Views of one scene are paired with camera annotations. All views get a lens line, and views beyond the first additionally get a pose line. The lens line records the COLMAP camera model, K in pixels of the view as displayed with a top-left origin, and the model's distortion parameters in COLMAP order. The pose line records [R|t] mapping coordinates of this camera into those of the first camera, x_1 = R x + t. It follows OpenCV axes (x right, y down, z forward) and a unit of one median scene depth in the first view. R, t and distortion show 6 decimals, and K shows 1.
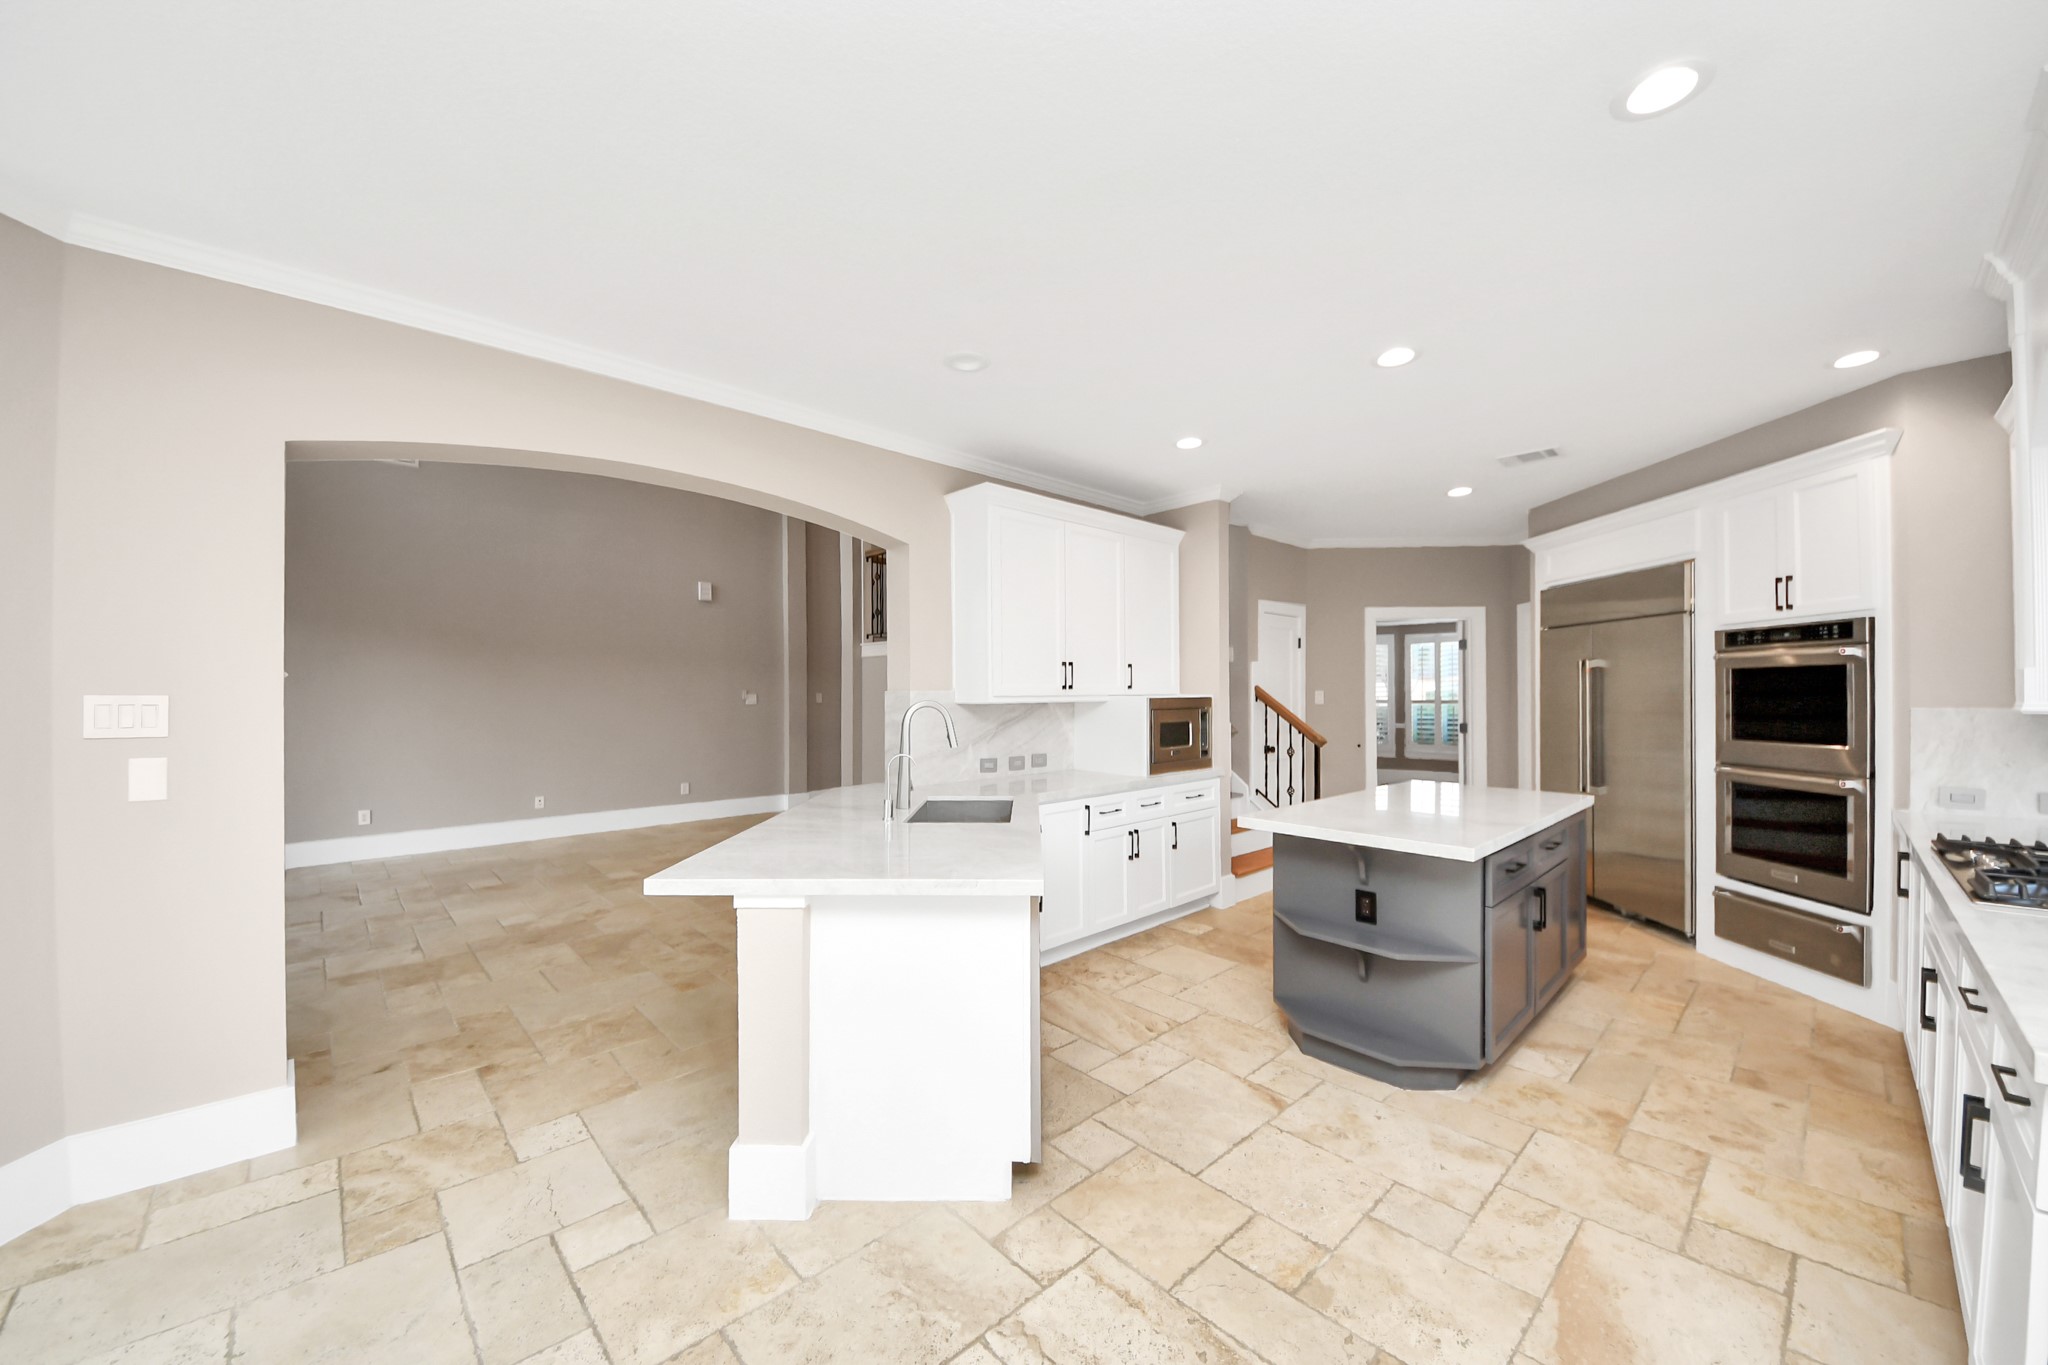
lens RADIAL K [[757.1, 0, 1030.7], [0, 757.1, 686.8], [0, 0, 1]] dist [0.001712, -0.016095]
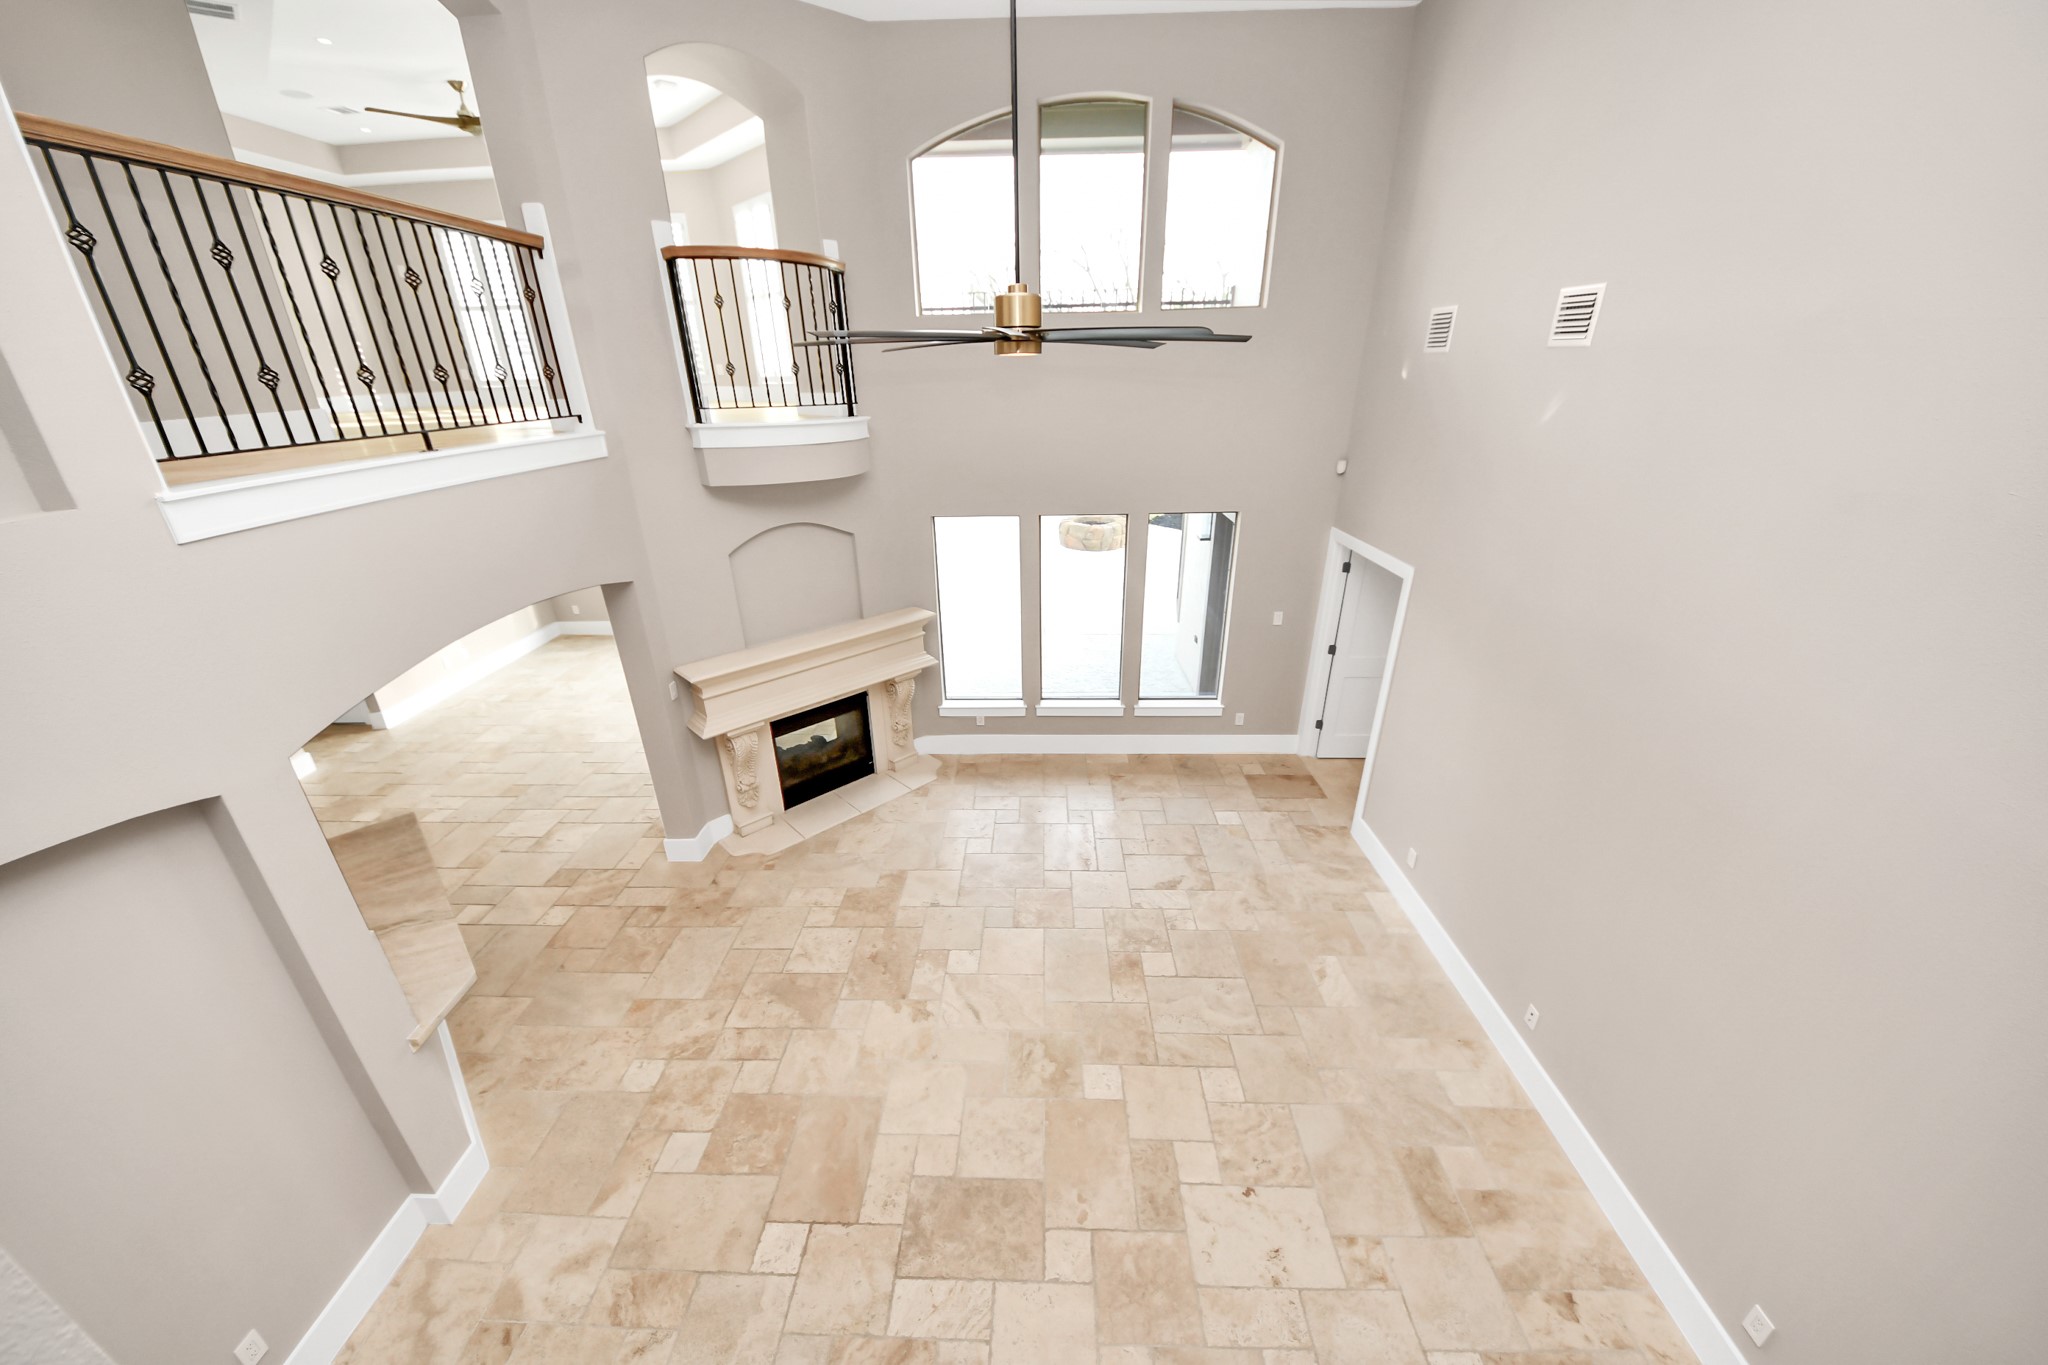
lens RADIAL K [[757.1, 0, 1030.7], [0, 757.1, 686.8], [0, 0, 1]] dist [0.001712, -0.016095]
pose [[-0.701070, 0.310273, -0.642053, -0.260739], [0.013307, 0.905914, 0.423253, -0.571965], [0.712968, 0.288187, -0.639238, 2.027481]]
